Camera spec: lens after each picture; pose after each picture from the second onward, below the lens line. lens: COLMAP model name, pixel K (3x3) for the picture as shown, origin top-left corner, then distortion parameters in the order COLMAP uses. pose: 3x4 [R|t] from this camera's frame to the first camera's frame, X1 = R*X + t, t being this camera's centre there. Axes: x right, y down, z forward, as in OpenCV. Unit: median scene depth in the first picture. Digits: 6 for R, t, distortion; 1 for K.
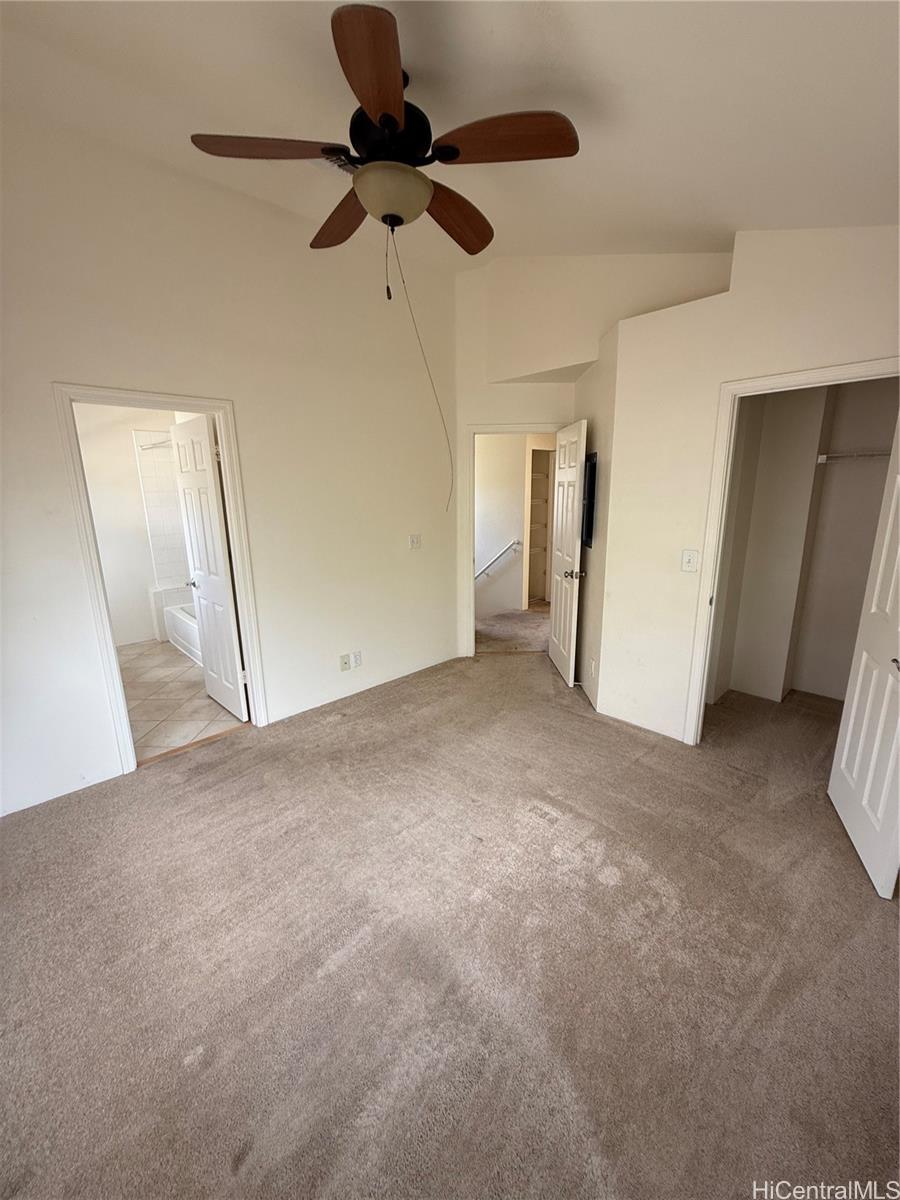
lens RADIAL K [[478.4, 0, 450.8], [0, 478.4, 598.6], [0, 0, 1]] dist [0.001254, -0.000020]
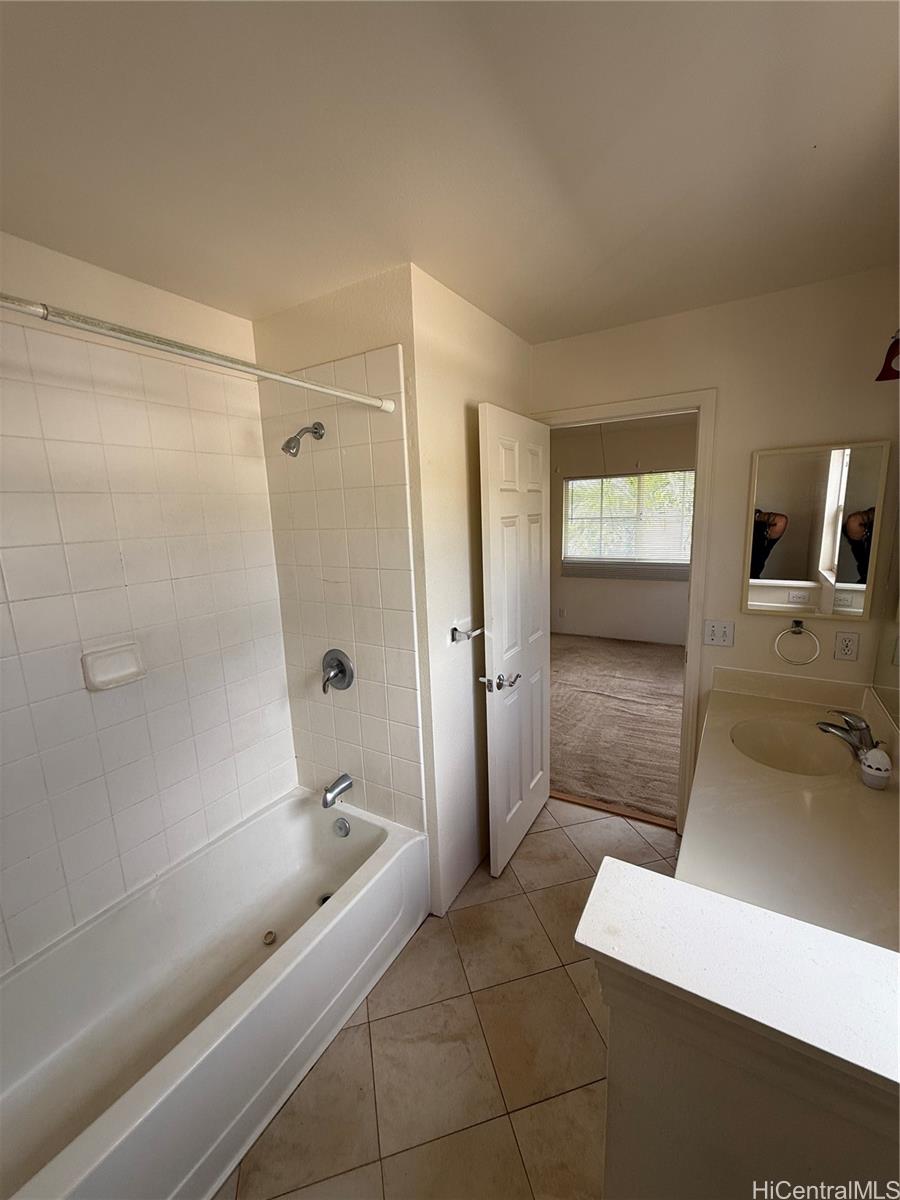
lens RADIAL K [[478.4, 0, 450.8], [0, 478.4, 598.6], [0, 0, 1]] dist [0.001254, -0.000020]
pose [[-0.255919, -0.153478, 0.954437, -0.959602], [0.253970, 0.941960, 0.219570, -0.242346], [-0.932740, 0.298590, -0.202087, 1.046774]]
